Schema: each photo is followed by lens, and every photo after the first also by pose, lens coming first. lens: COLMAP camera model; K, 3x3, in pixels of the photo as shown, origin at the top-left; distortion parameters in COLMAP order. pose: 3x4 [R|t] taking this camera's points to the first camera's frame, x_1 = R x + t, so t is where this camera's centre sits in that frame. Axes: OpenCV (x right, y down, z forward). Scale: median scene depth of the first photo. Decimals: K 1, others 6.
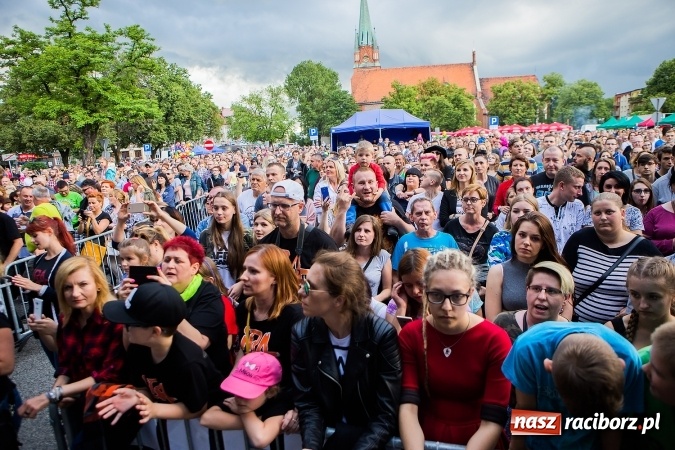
lens RADIAL K [[460.8, 0, 336.9], [0, 460.8, 222.0], [0, 0, 1]] dist [-0.090684, 0.057765]
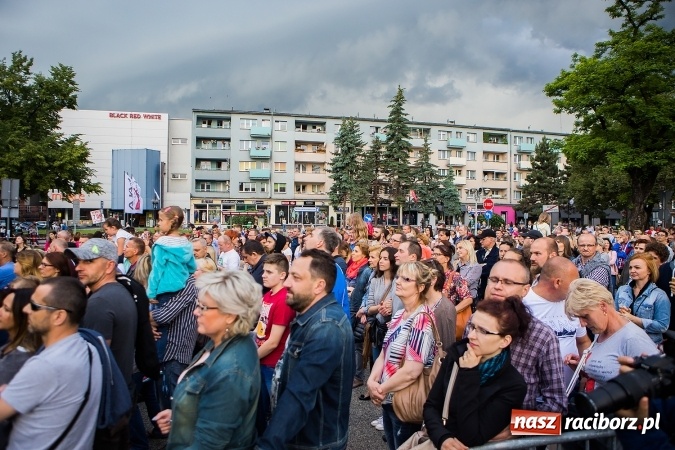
lens RADIAL K [[461.6, 0, 335.2], [0, 461.6, 221.7], [0, 0, 1]] dist [-0.100809, 0.062763]
pose [[0.317525, 0.079632, -0.944900, -0.047285], [-0.196808, 0.980304, 0.016481, -0.056255], [0.927601, 0.180731, 0.326943, 0.350865]]
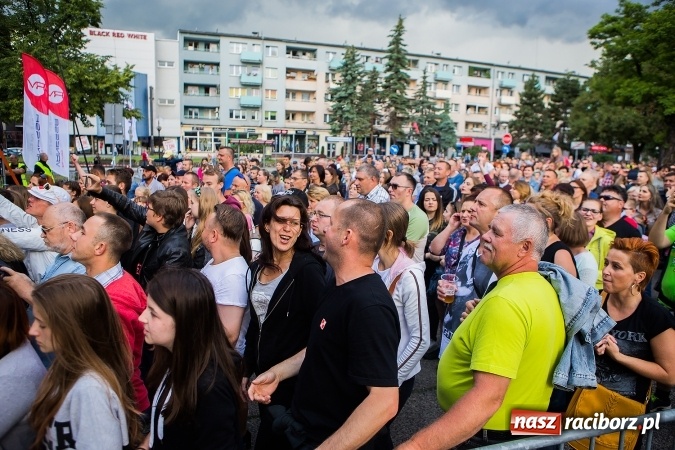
lens RADIAL K [[461.6, 0, 335.3], [0, 461.6, 223.7], [0, 0, 1]] dist [-0.100809, 0.062763]
pose [[0.423599, 0.225393, -0.877361, -0.084327], [-0.213383, 0.966123, 0.145172, -0.014583], [0.880359, 0.125719, 0.457344, 0.139234]]
